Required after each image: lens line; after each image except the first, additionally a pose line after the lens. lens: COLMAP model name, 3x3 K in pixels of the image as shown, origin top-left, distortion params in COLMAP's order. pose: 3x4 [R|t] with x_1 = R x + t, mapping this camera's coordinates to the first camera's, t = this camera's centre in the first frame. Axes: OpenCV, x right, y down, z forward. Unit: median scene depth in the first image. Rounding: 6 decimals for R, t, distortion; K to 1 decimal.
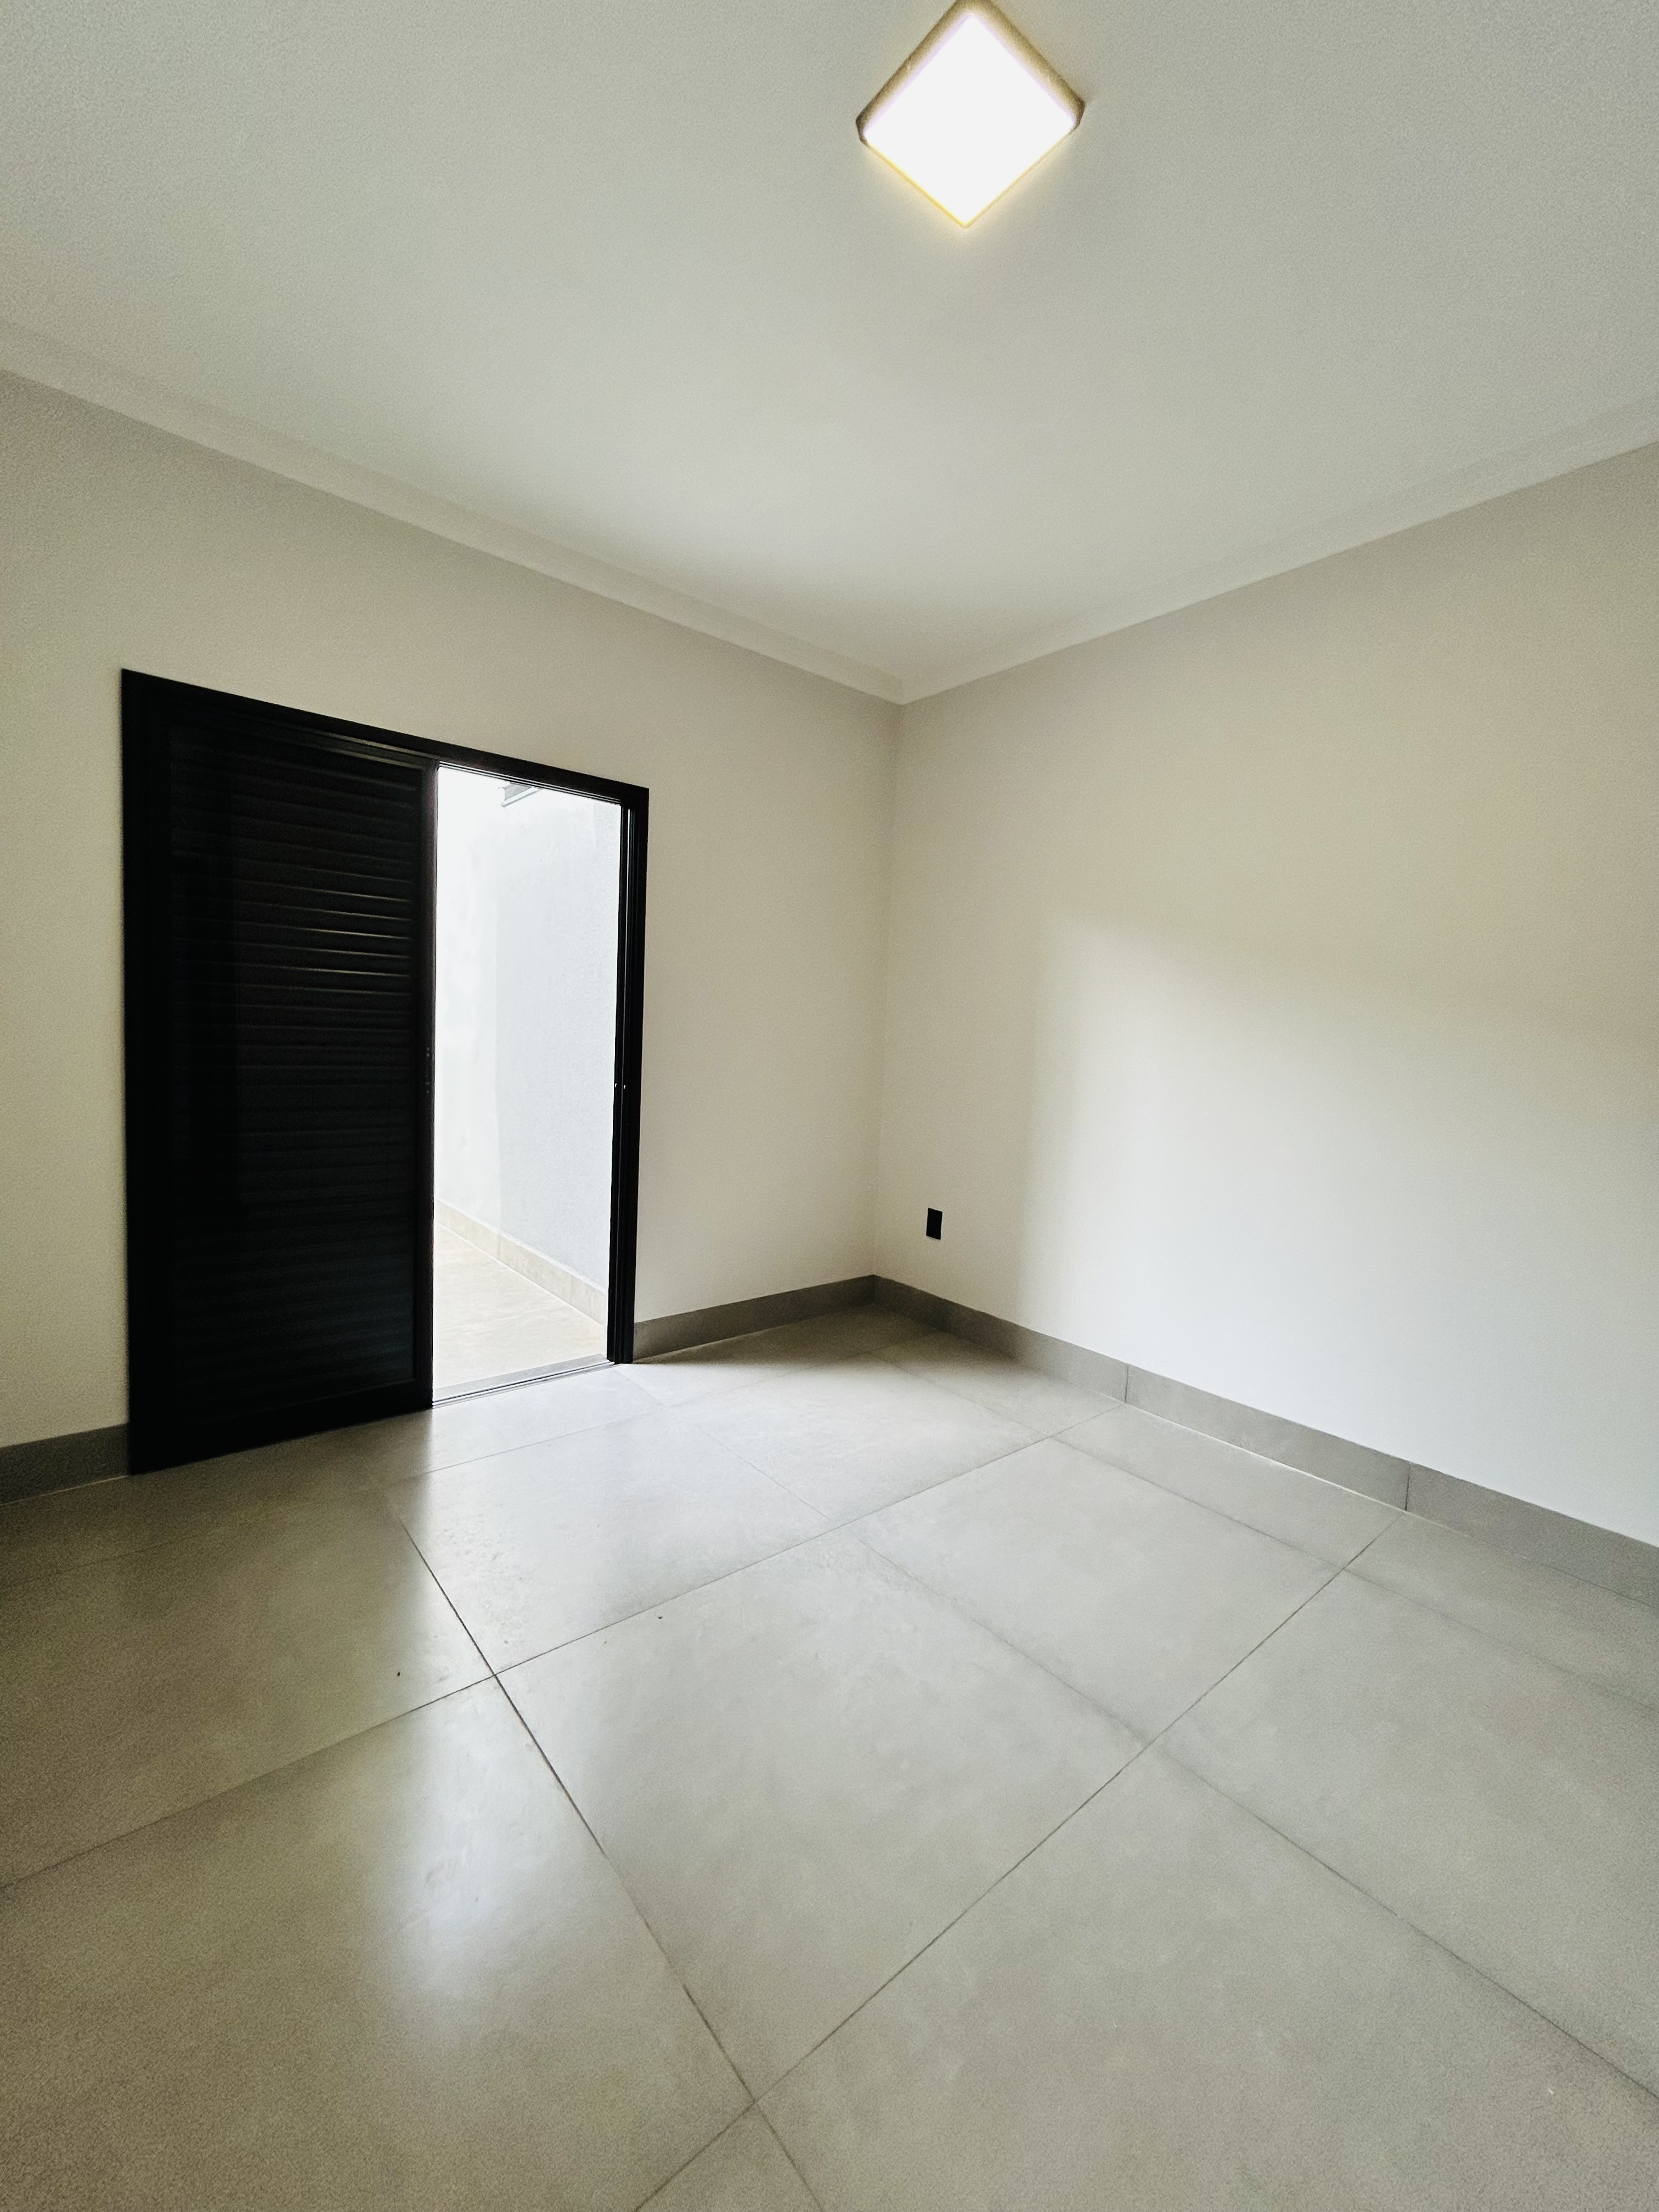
lens RADIAL K [[891.9, 0, 830.8], [0, 891.9, 1103.8], [0, 0, 1]] dist [0.002681, 0.000787]
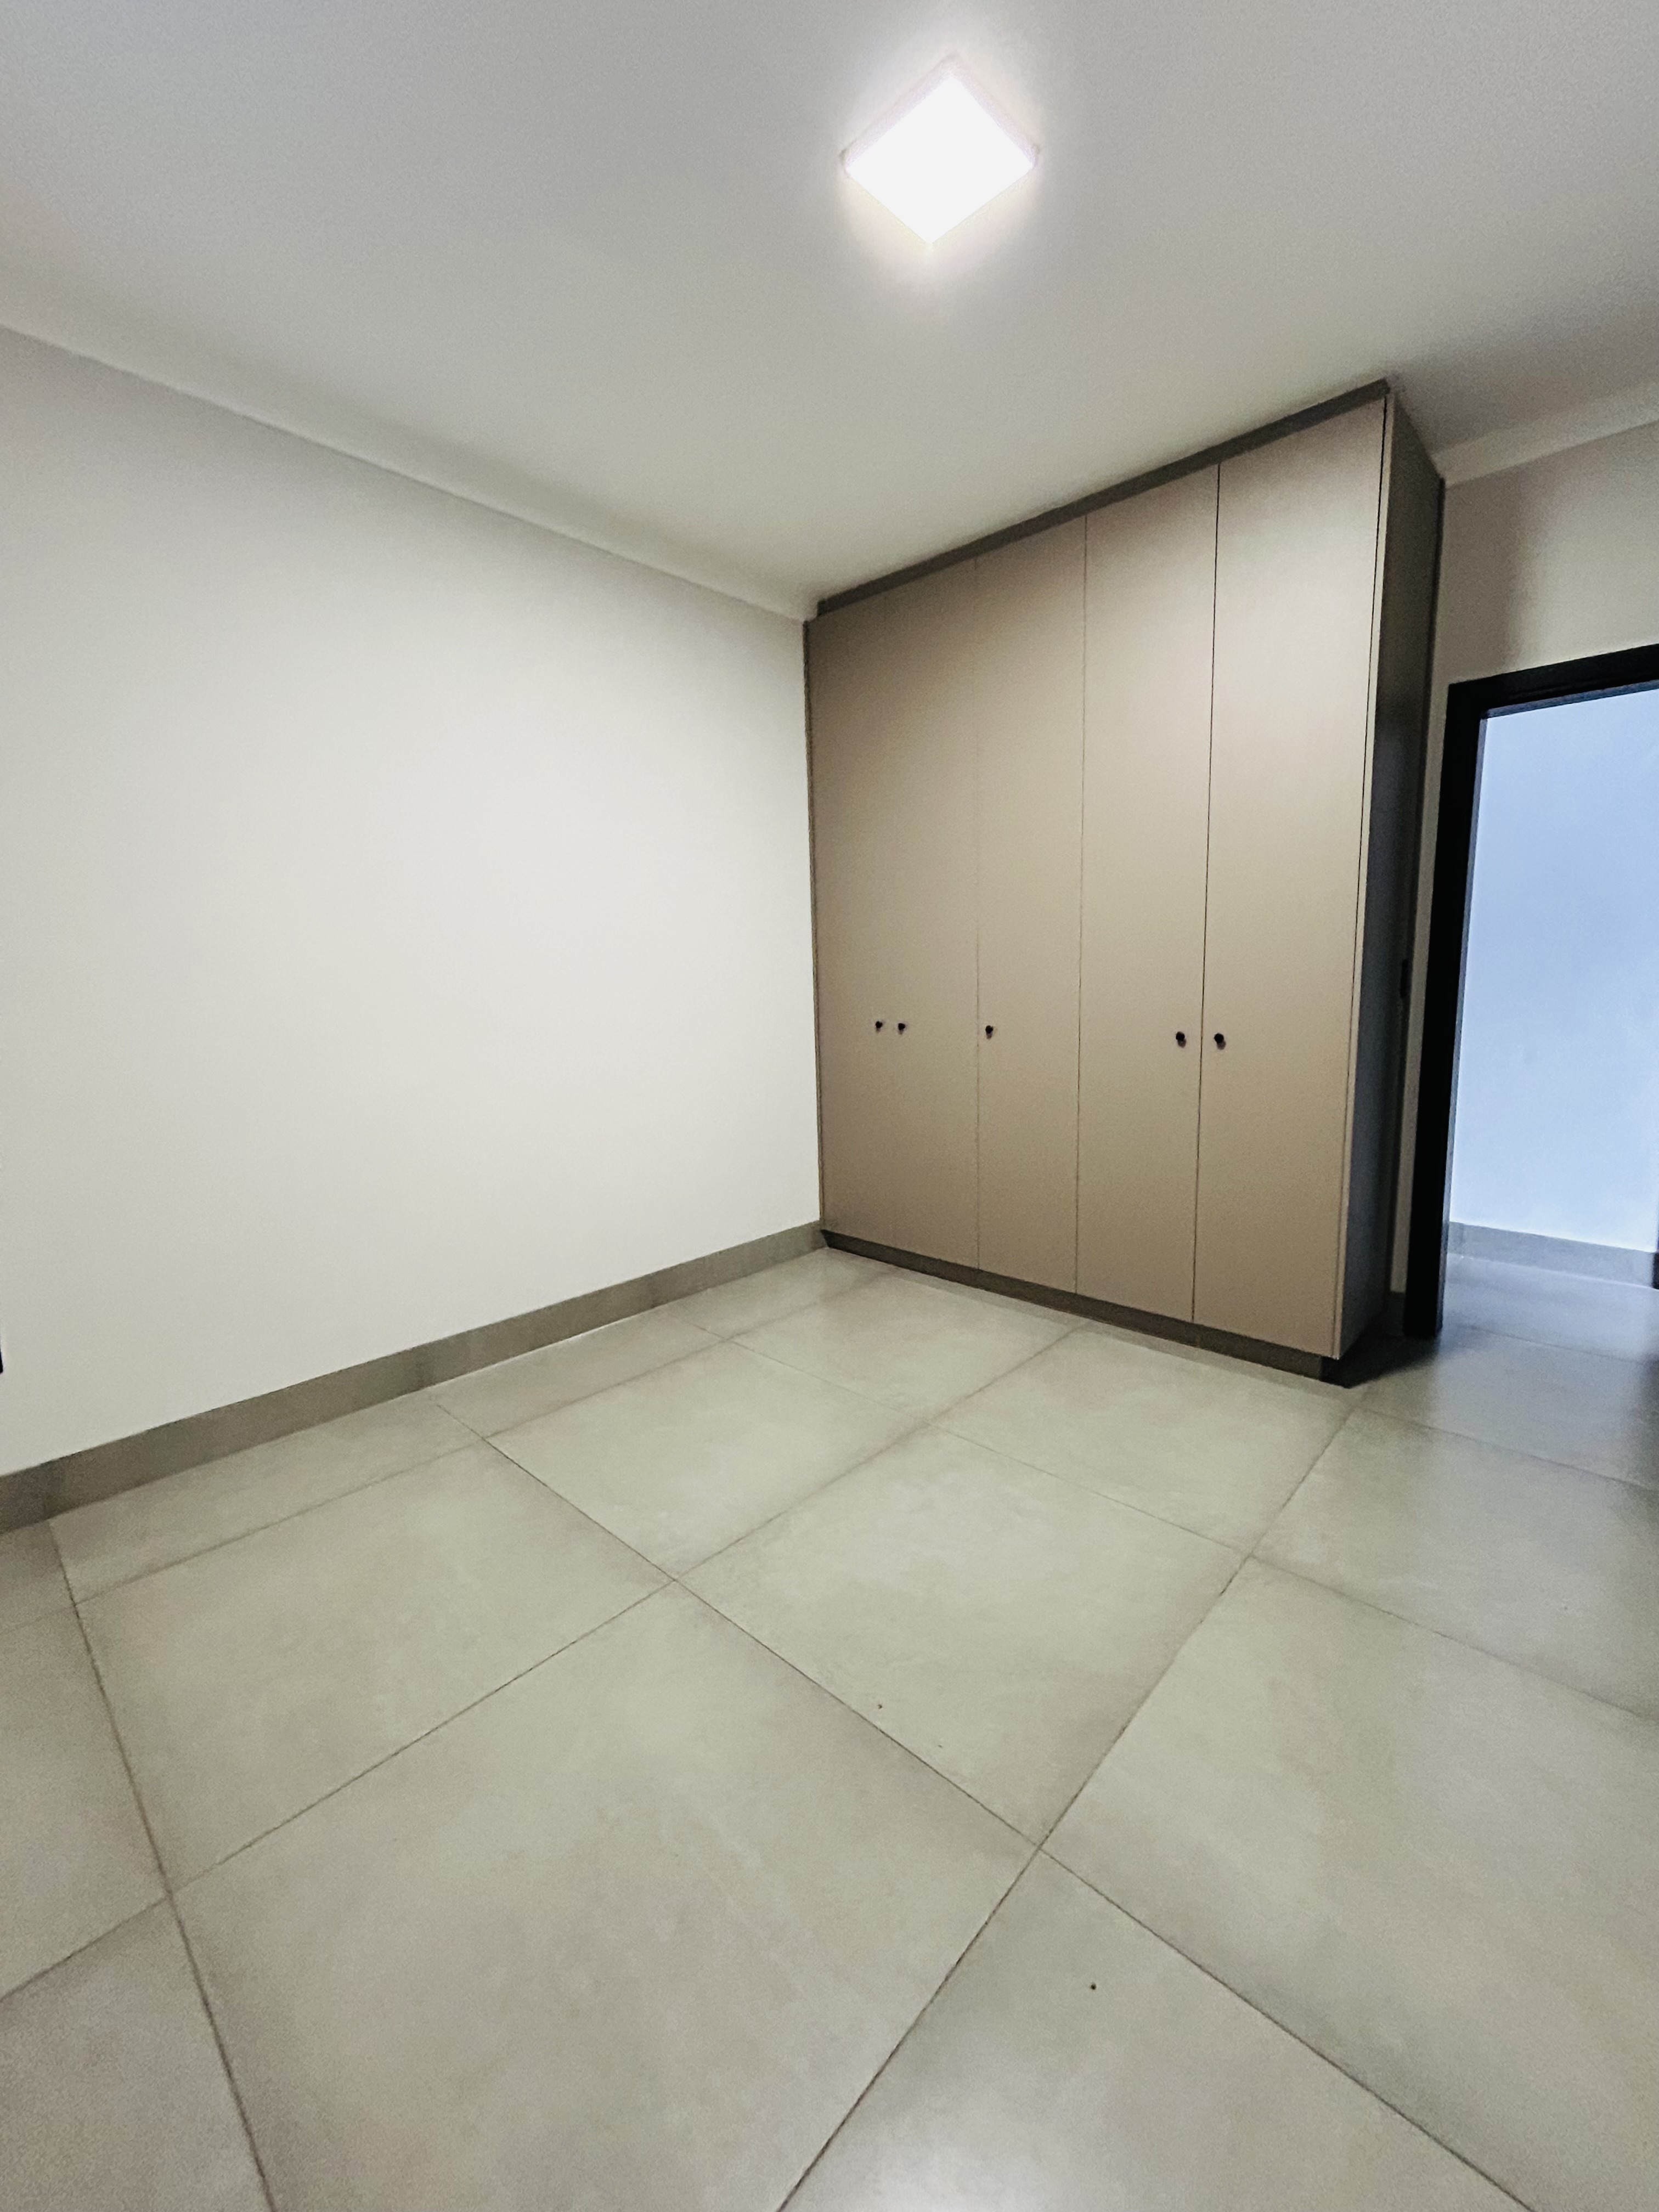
lens RADIAL K [[891.9, 0, 831.8], [0, 891.9, 1102.6], [0, 0, 1]] dist [0.002681, 0.000787]
pose [[-0.133538, -0.184621, 0.973695, -0.971728], [0.089650, 0.976216, 0.197394, -0.147794], [-0.986980, 0.113652, -0.113811, 1.195518]]
